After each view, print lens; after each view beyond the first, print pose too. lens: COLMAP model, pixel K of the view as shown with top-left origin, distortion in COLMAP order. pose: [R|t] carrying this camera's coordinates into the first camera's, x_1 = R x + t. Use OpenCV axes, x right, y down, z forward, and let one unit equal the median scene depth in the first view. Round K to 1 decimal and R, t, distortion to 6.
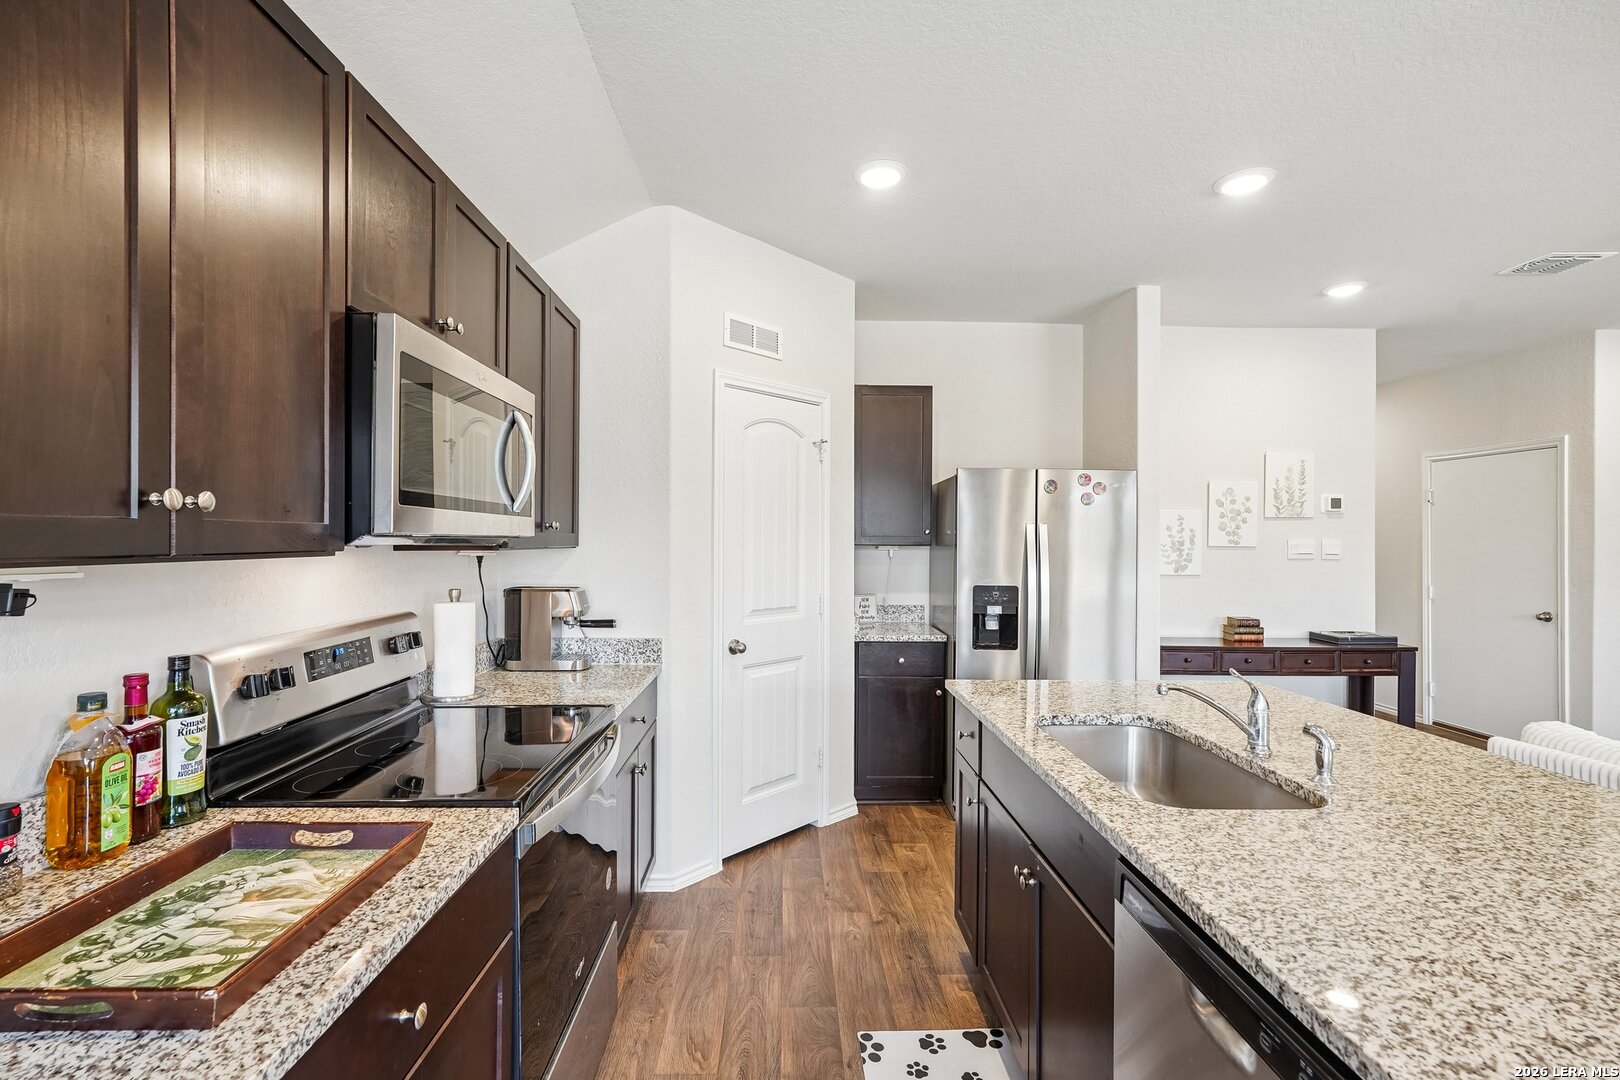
lens RADIAL K [[719.2, 0, 805.2], [0, 719.2, 533.5], [0, 0, 1]] dist [-0.009289, 0.005838]
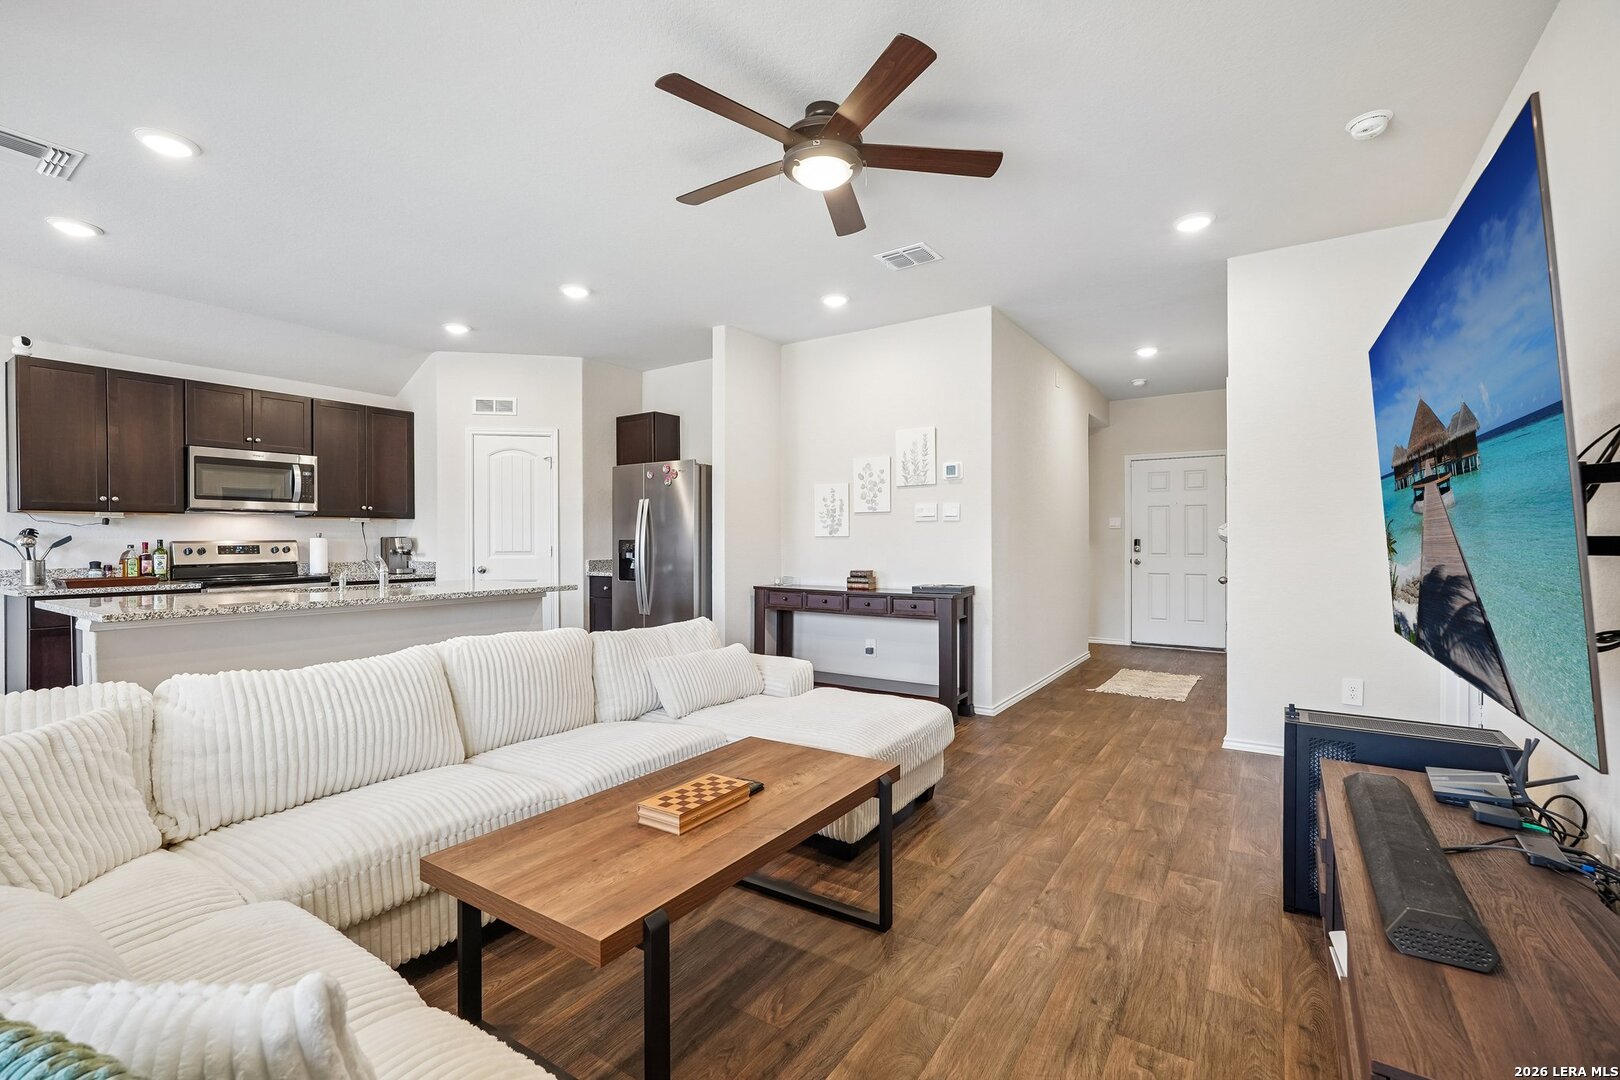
lens RADIAL K [[719.2, 0, 807.1], [0, 719.2, 540.0], [0, 0, 1]] dist [-0.009289, 0.005838]
pose [[0.814817, -0.010897, -0.579616, 1.667332], [0.014378, 0.999896, 0.001414, 0.085113], [0.579540, -0.009485, 0.814888, -0.057684]]
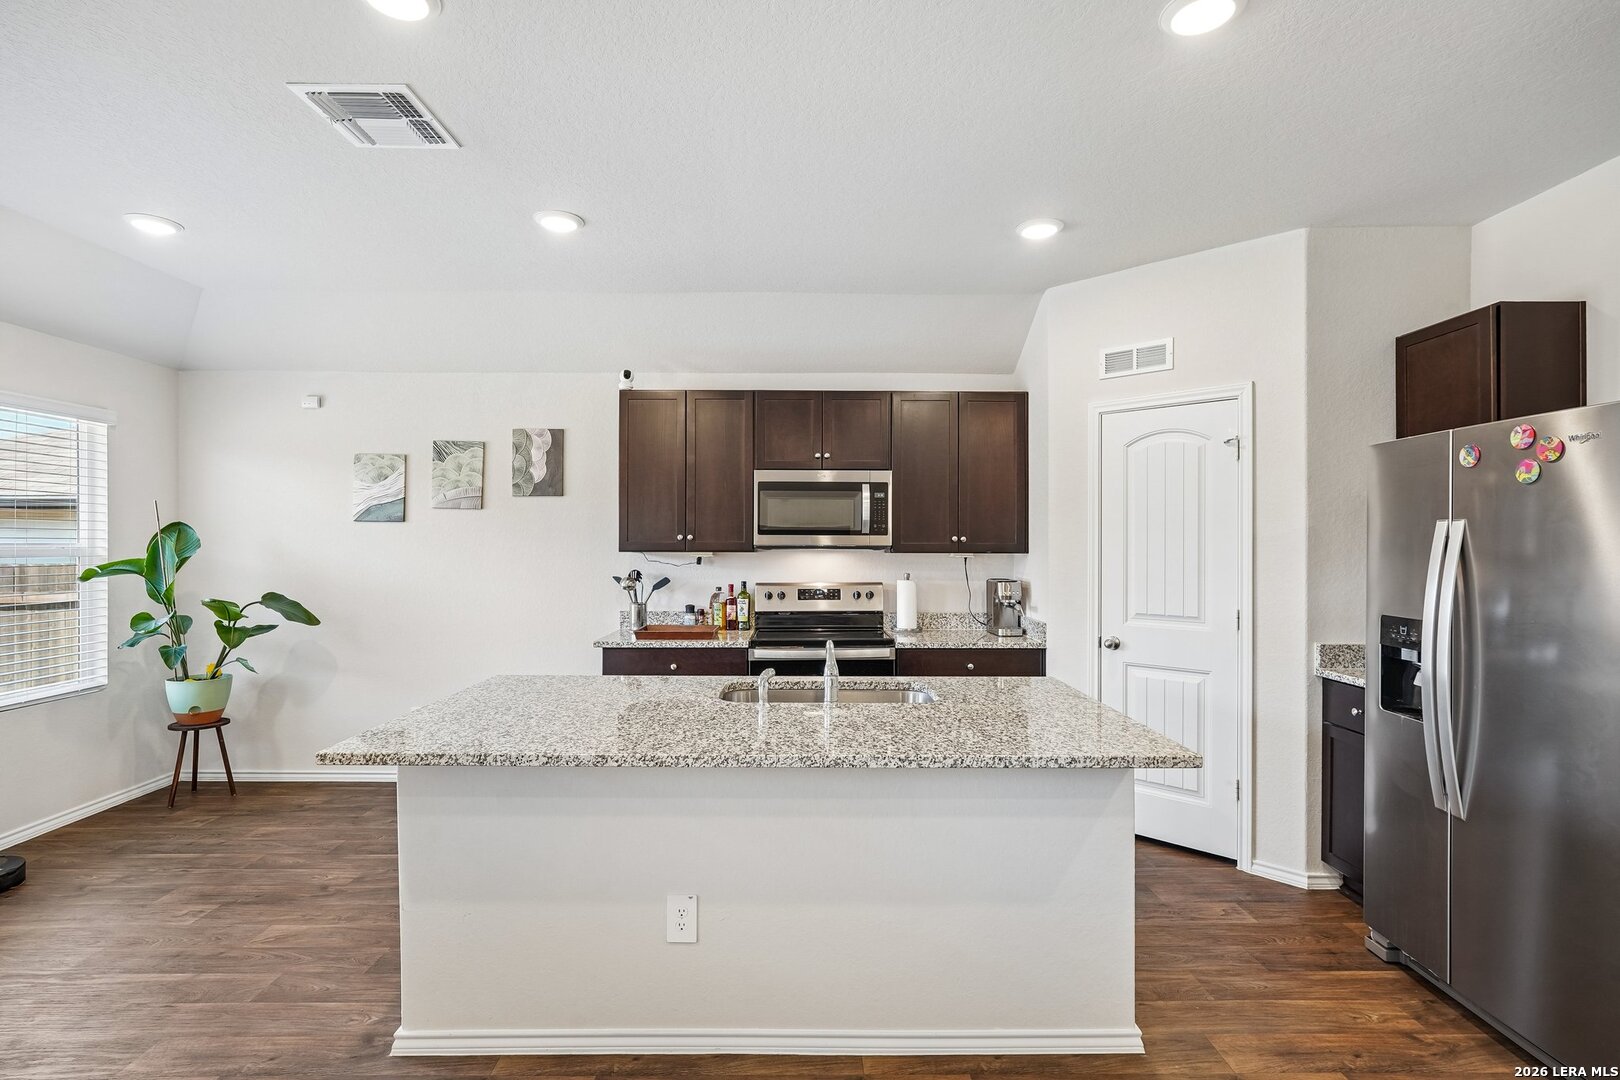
lens RADIAL K [[796.8, 0, 801.1], [0, 796.8, 539.1], [0, 0, 1]] dist [-0.003789, 0.003373]
pose [[-0.019733, -0.014186, -0.999705, 1.117715], [0.003880, 0.999891, -0.014265, 0.010362], [0.999798, -0.004160, -0.019676, 0.520782]]
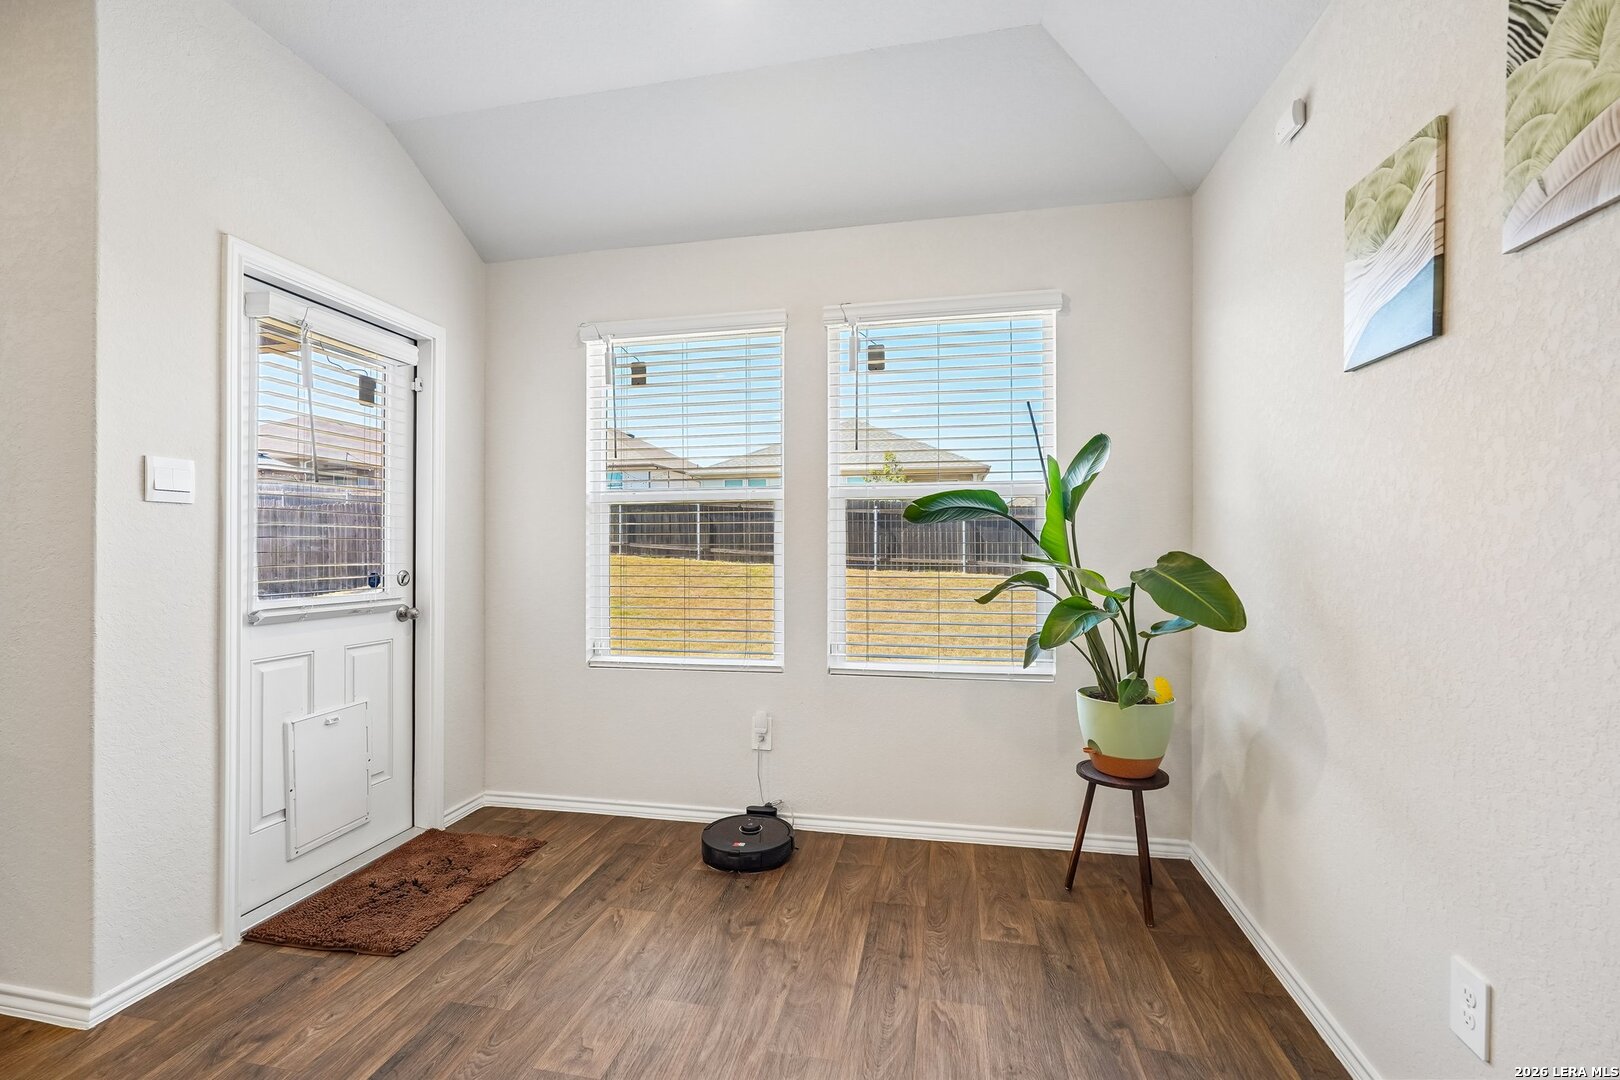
lens RADIAL K [[719.2, 0, 805.9], [0, 719.2, 542.2], [0, 0, 1]] dist [-0.009289, 0.005838]
pose [[-0.974197, -0.006601, 0.225602, -0.086918], [-0.007838, 0.999959, -0.004587, 0.077764], [-0.225562, -0.006237, -0.974209, 0.236633]]
